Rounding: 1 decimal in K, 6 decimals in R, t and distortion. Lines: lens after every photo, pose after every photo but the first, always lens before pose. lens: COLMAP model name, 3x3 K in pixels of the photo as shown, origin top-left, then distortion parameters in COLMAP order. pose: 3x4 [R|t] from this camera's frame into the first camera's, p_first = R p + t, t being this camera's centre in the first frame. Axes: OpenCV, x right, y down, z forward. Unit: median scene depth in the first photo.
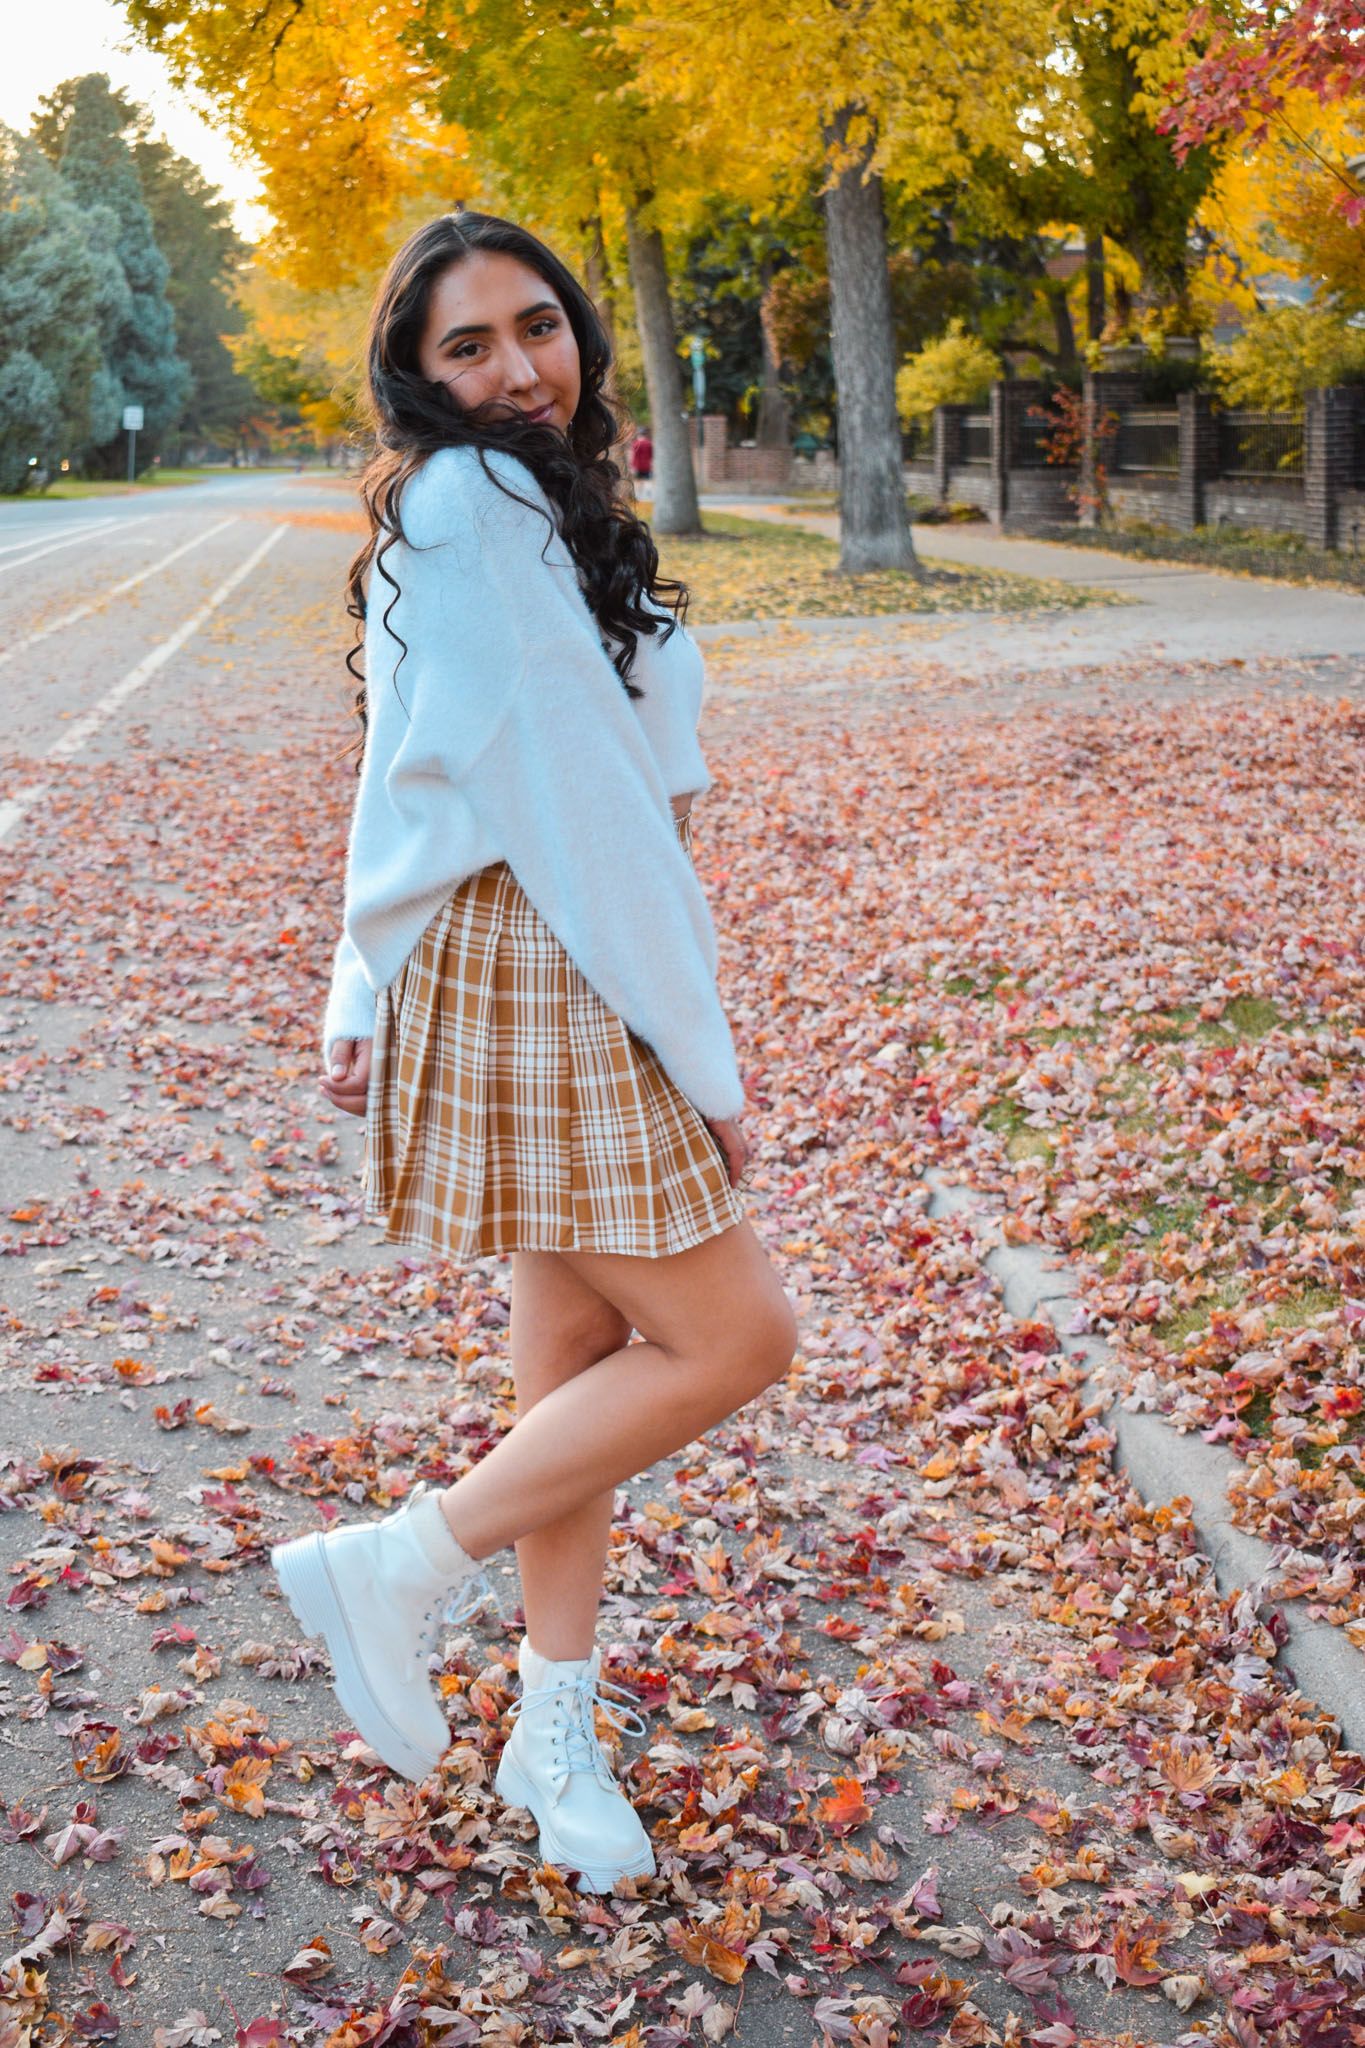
lens RADIAL K [[2710.4, 0, 682.1], [0, 2710.4, 1022.2], [0, 0, 1]] dist [-0.037212, 0.000000]
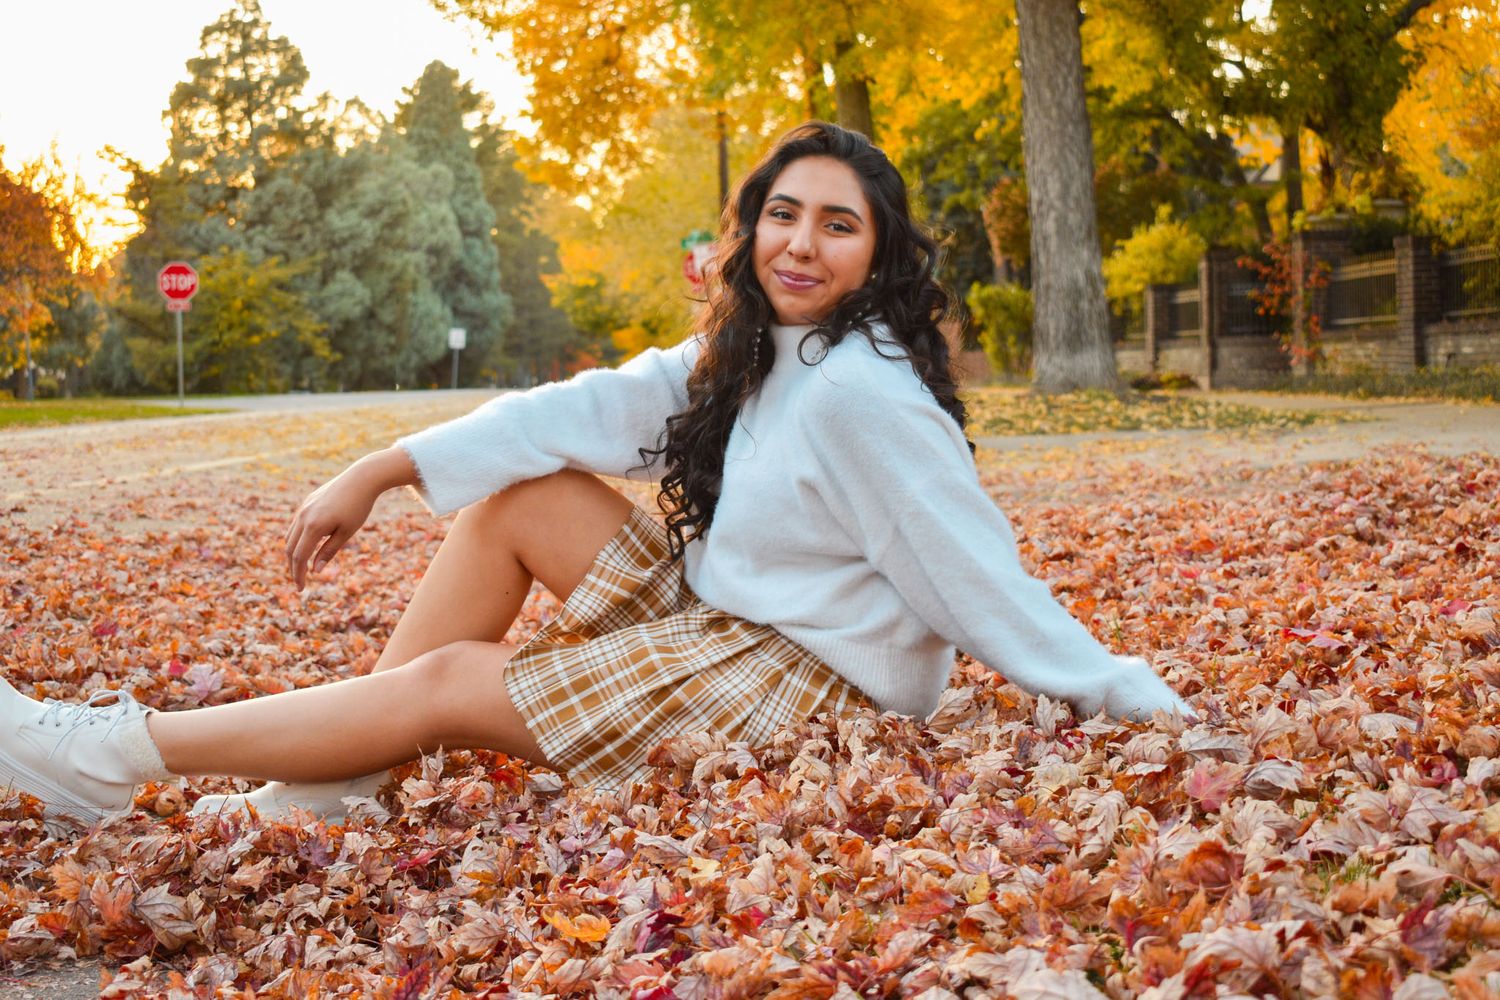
lens RADIAL K [[2256.5, 0, 753.1], [0, 2256.5, 507.8], [0, 0, 1]] dist [-0.039006, 0.000000]
pose [[0.996493, 0.000191, -0.083671, 0.029808], [-0.013076, 0.988065, -0.153480, -0.013422], [0.082643, 0.154036, 0.984603, 0.275966]]
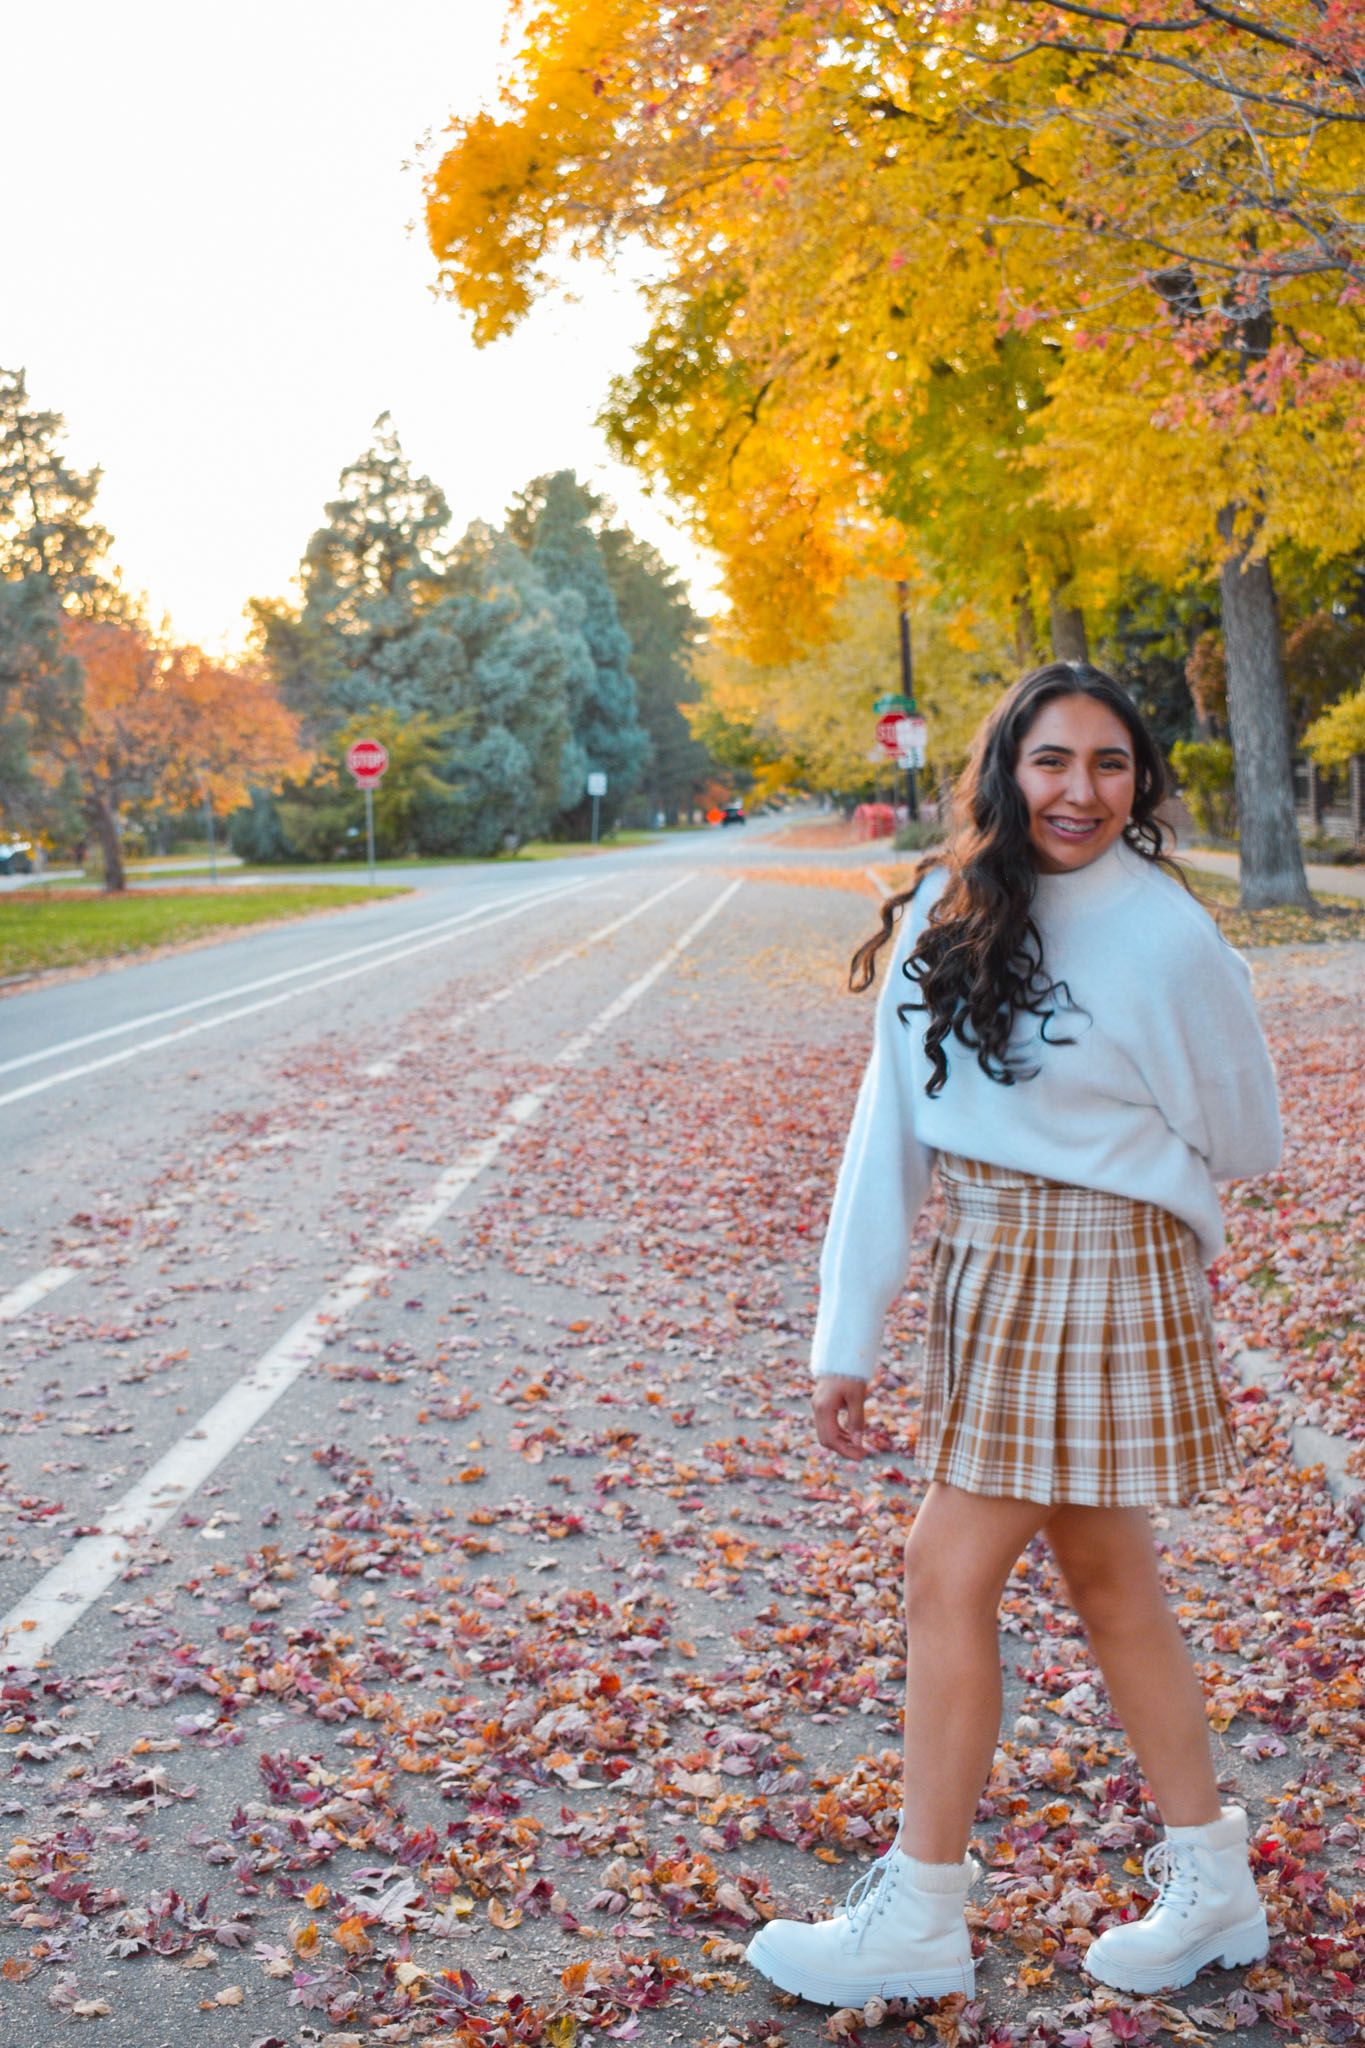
lens RADIAL K [[2710.4, 0, 674.5], [0, 2710.4, 1018.2], [0, 0, 1]] dist [-0.037212, 0.000000]
pose [[0.985904, -0.014085, -0.166720, 0.015228], [-0.007654, 0.991611, -0.129034, 0.023513], [0.167139, 0.128492, 0.977525, -0.118281]]
